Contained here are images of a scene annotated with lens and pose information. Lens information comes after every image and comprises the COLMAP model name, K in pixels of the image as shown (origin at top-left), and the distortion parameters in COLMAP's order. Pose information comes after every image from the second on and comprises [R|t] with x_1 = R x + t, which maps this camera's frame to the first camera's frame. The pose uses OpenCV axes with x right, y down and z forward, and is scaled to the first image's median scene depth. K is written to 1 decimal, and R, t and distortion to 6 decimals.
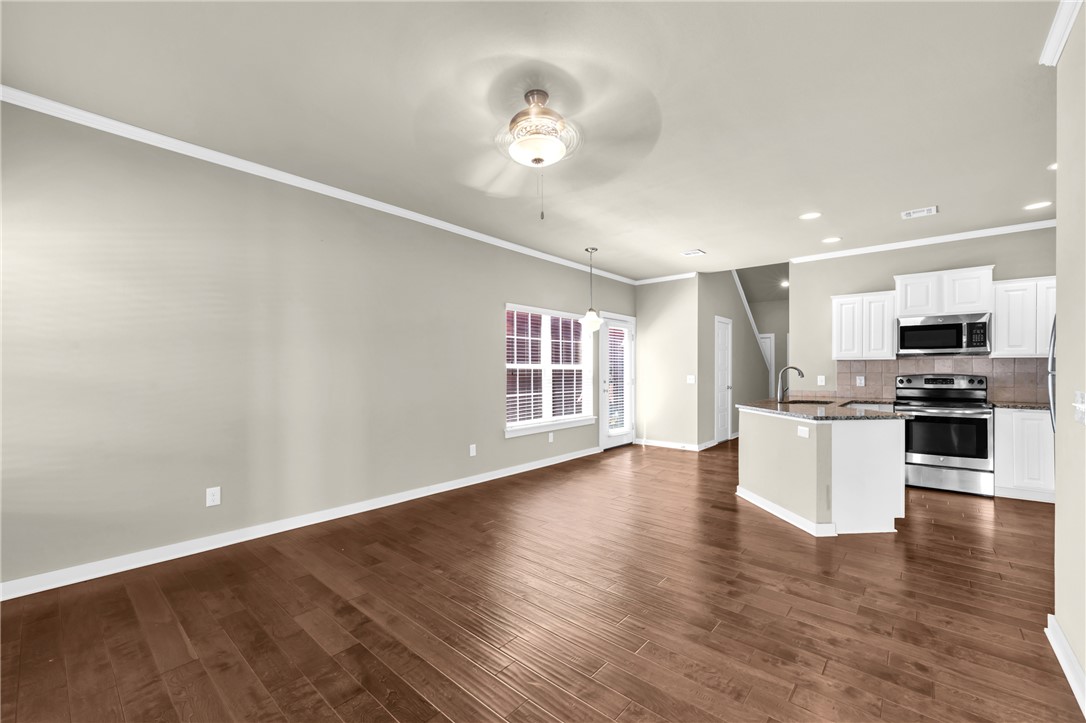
lens RADIAL K [[442.8, 0, 540.2], [0, 442.8, 368.8], [0, 0, 1]] dist [-0.000175, -0.000034]
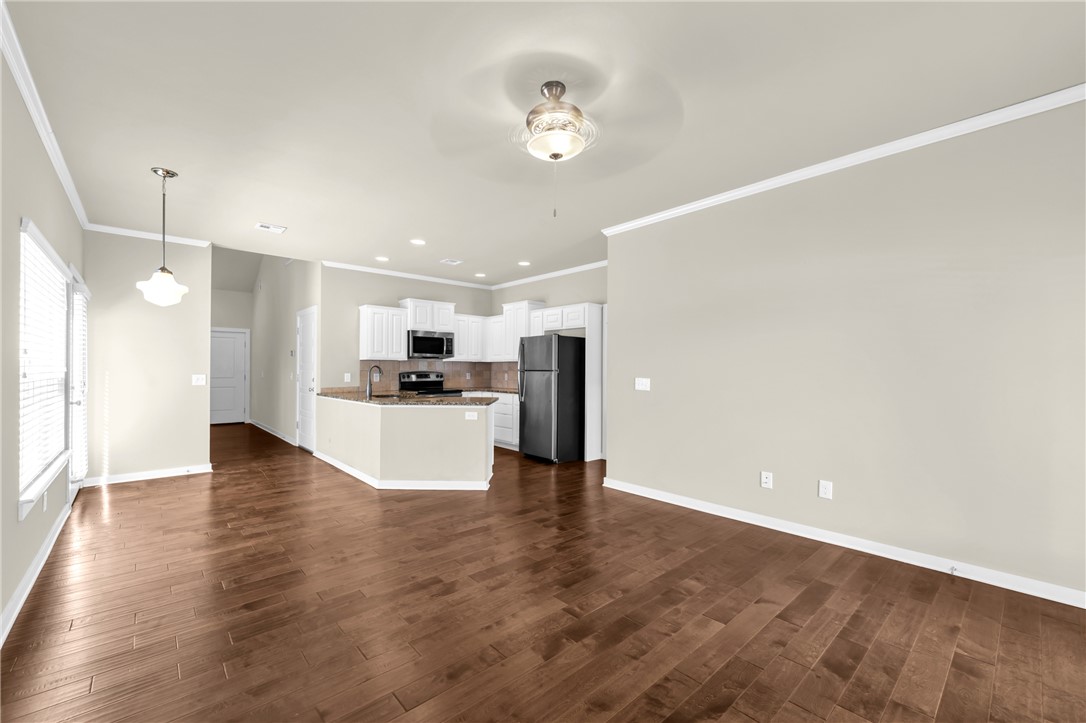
lens RADIAL K [[442.8, 0, 540.2], [0, 442.8, 368.8], [0, 0, 1]] dist [-0.000175, -0.000034]
pose [[0.123485, 0.001431, 0.992345, -0.459537], [-0.006296, 0.999980, -0.000658, 0.002074], [-0.992326, -0.006167, 0.123492, 0.429004]]
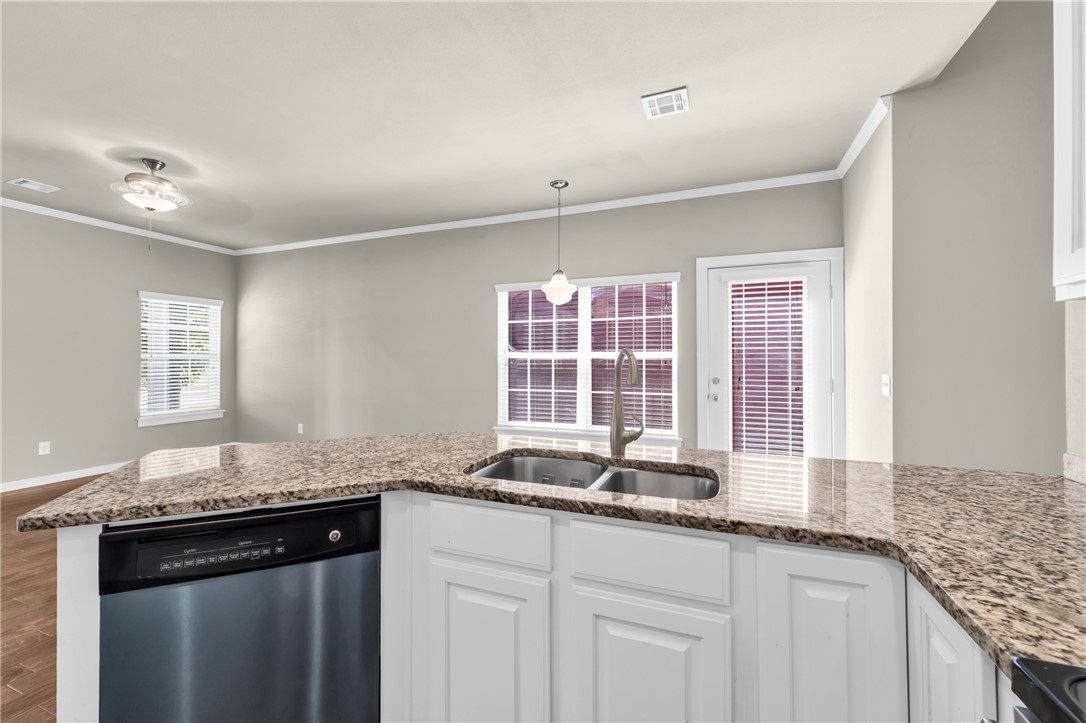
lens RADIAL K [[445.1, 0, 540.3], [0, 445.1, 353.5], [0, 0, 1]] dist [-0.002311, -0.000185]
pose [[0.331304, -0.014238, -0.943417, 0.798943], [-0.002061, 0.999873, -0.015814, 0.003472], [0.943522, 0.007184, 0.331232, 0.797640]]
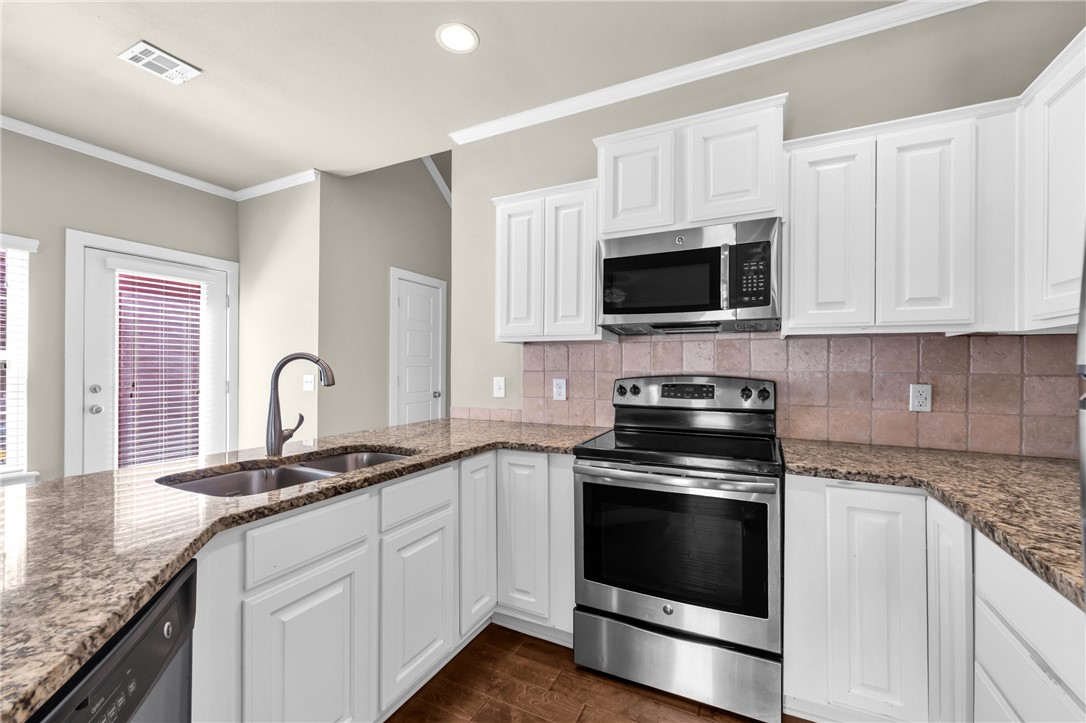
lens RADIAL K [[443.5, 0, 542.4], [0, 443.5, 364.6], [0, 0, 1]] dist [0.000644, 0.000245]
pose [[0.967639, 0.003973, 0.252309, 0.627608], [-0.003693, 0.999992, -0.001581, 0.003045], [-0.252313, 0.000598, 0.967645, 0.590350]]
